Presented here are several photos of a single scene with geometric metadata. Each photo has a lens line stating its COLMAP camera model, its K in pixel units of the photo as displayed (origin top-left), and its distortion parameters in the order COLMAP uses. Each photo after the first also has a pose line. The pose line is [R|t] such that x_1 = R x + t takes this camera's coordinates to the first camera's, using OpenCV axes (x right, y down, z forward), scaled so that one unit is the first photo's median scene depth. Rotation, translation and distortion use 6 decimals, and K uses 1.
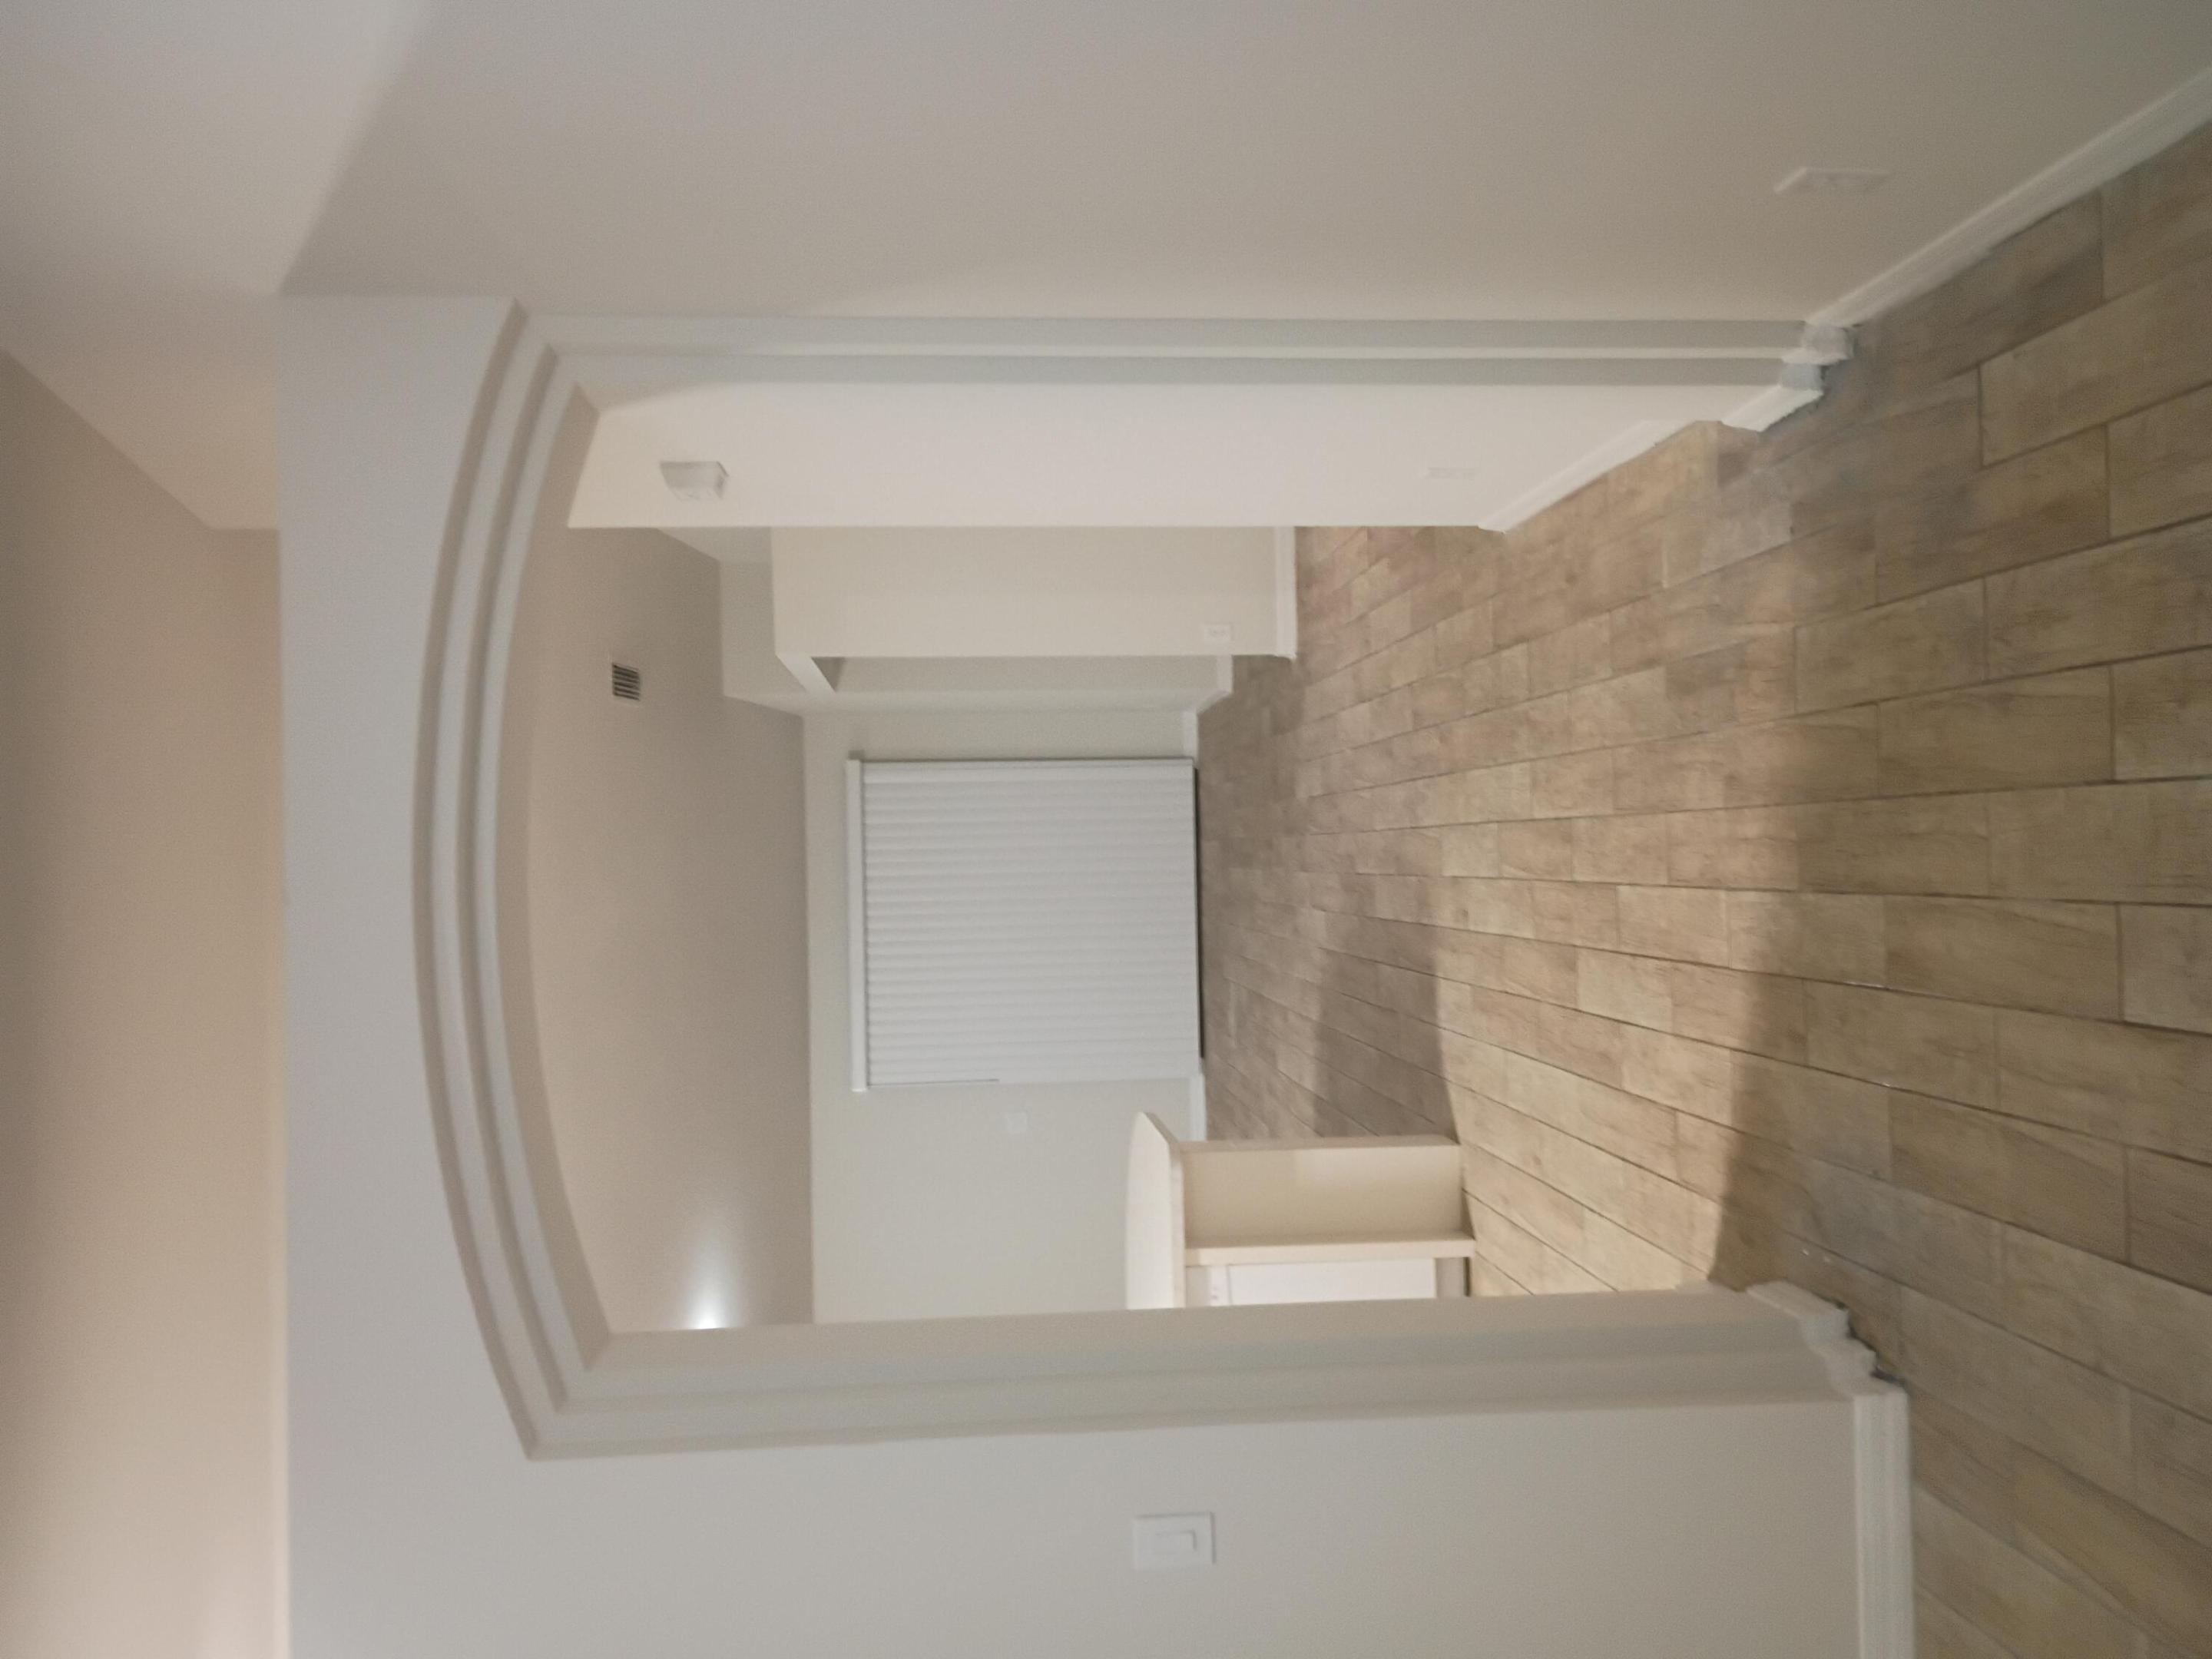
lens RADIAL K [[1835.8, 0, 1136.8], [0, 1835.8, 824.0], [0, 0, 1]] dist [0.064386, -0.078154]
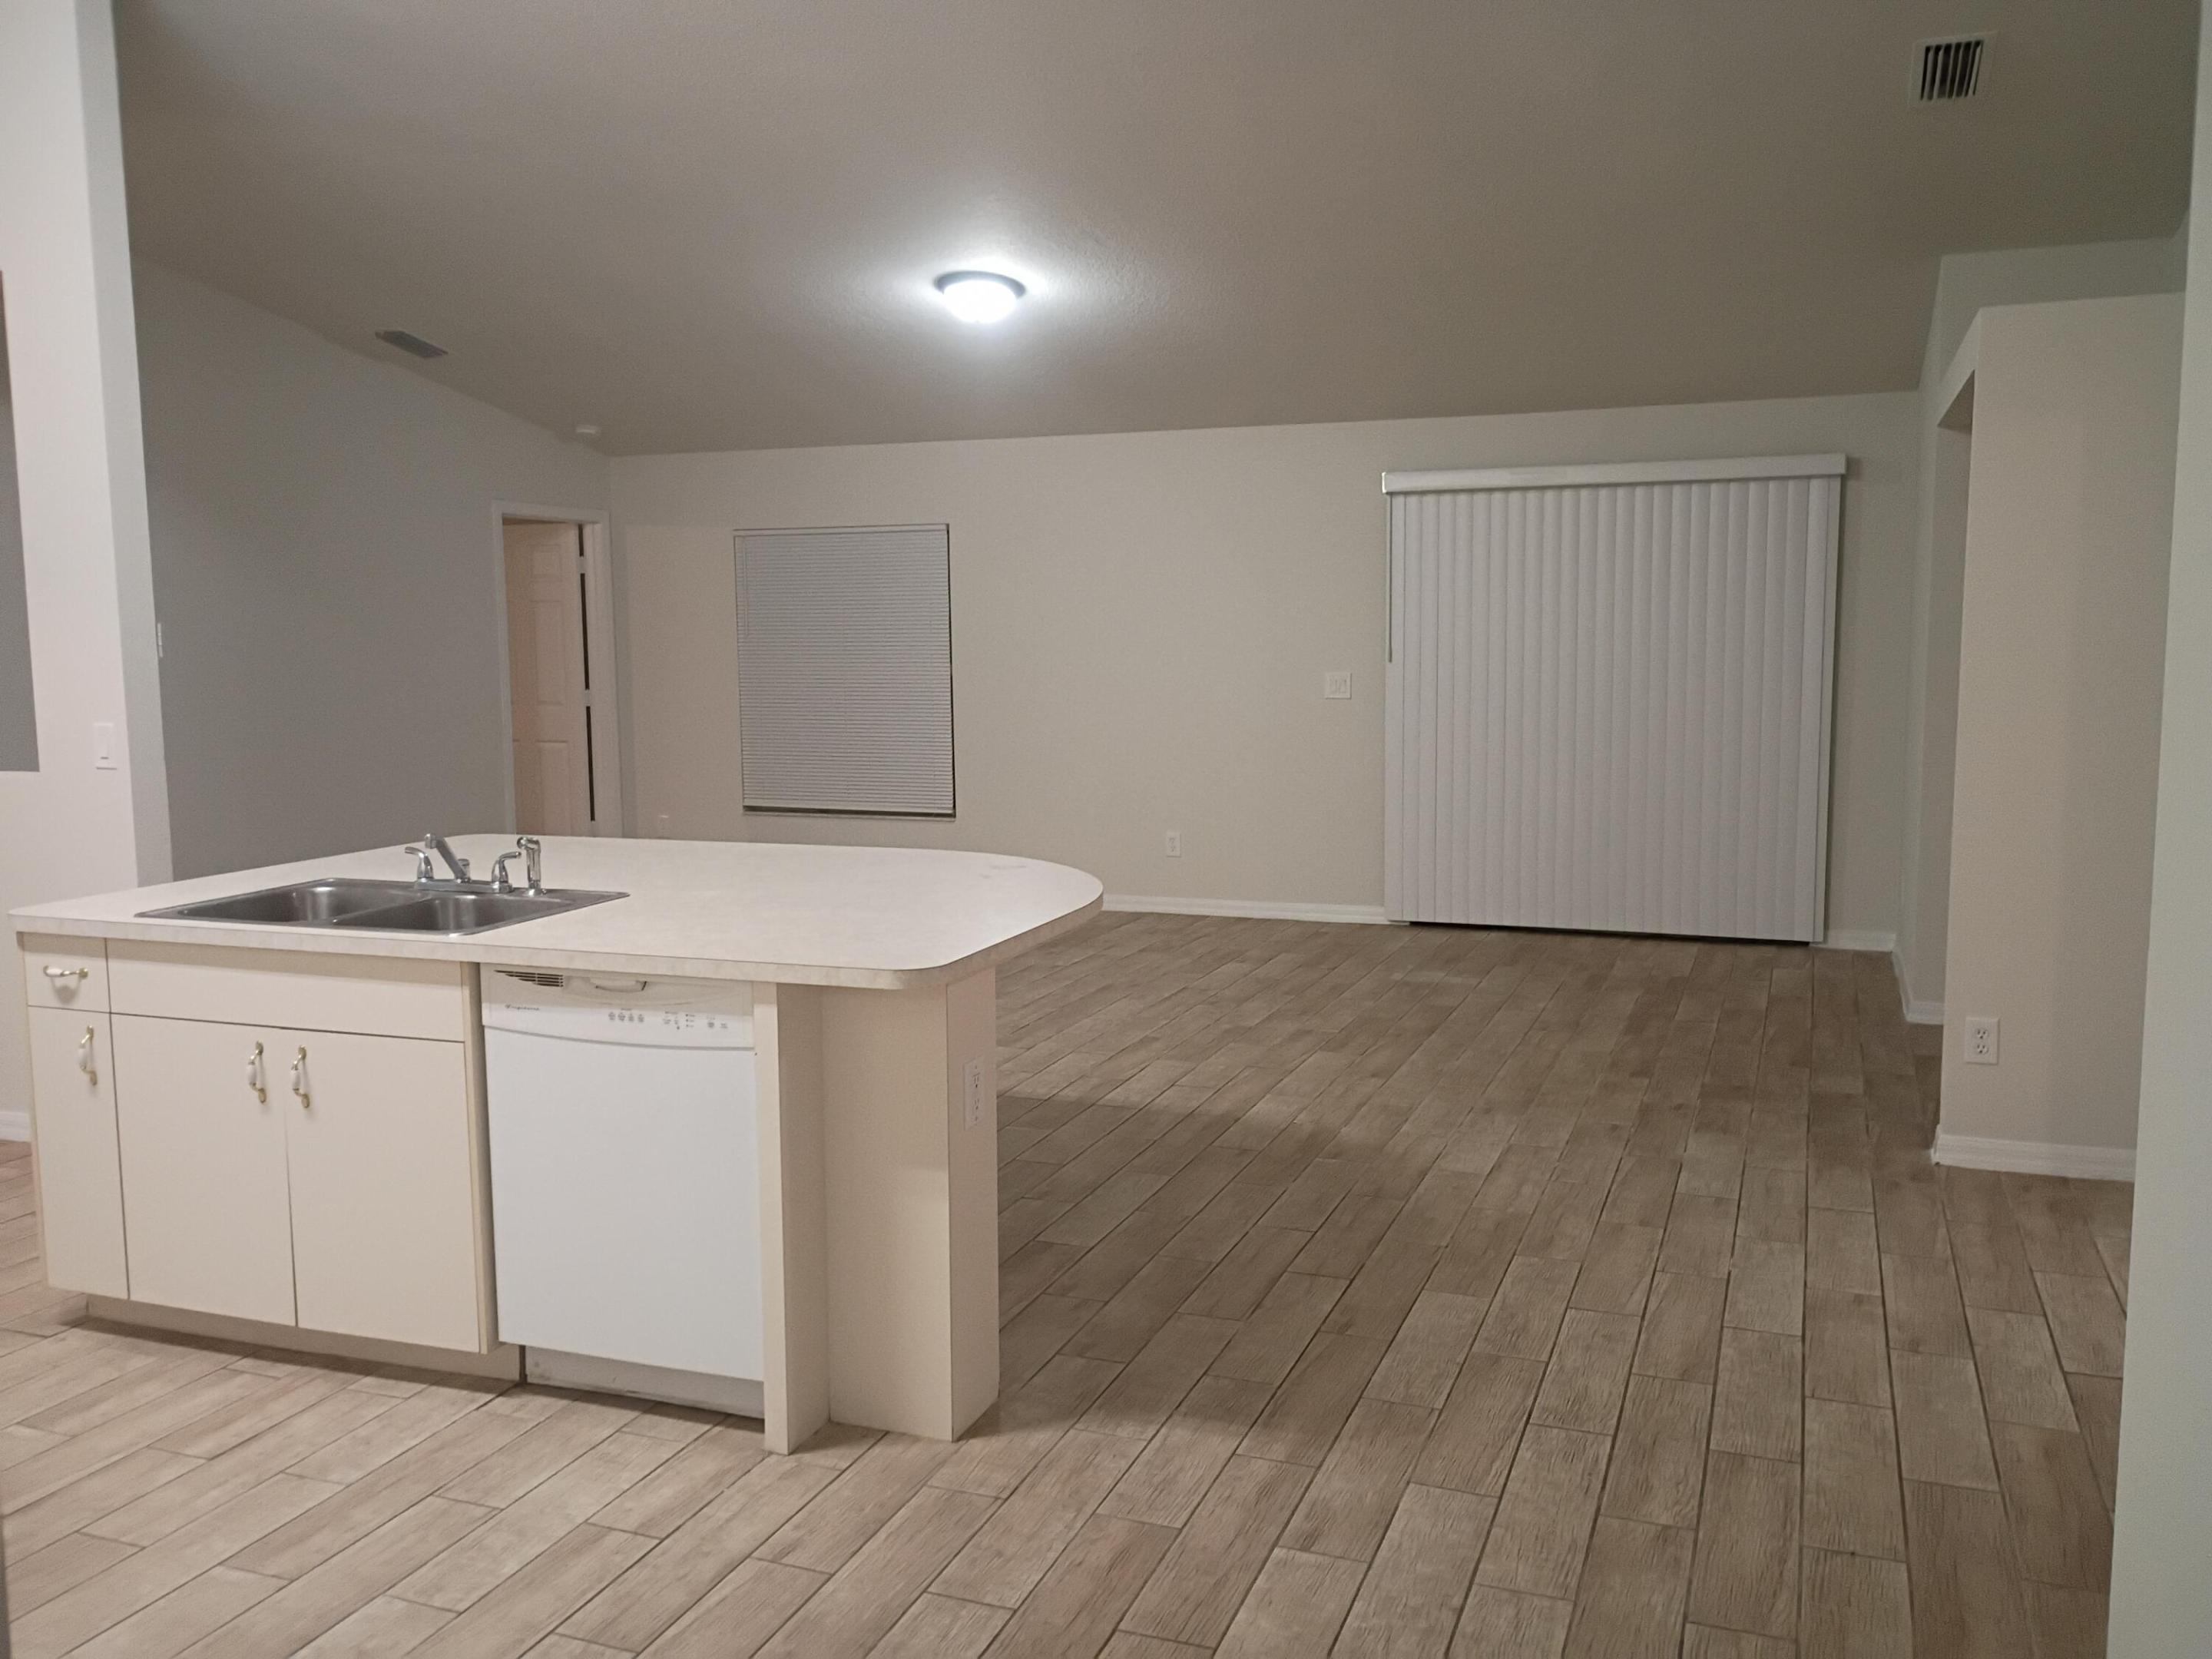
lens RADIAL K [[1835.8, 0, 1136.8], [0, 1835.8, 824.0], [0, 0, 1]] dist [0.064386, -0.078154]
pose [[-0.045597, 0.998580, 0.027537, -0.032043], [-0.931009, -0.052472, 0.361204, -0.062659], [0.362136, -0.009167, 0.932080, 0.328653]]
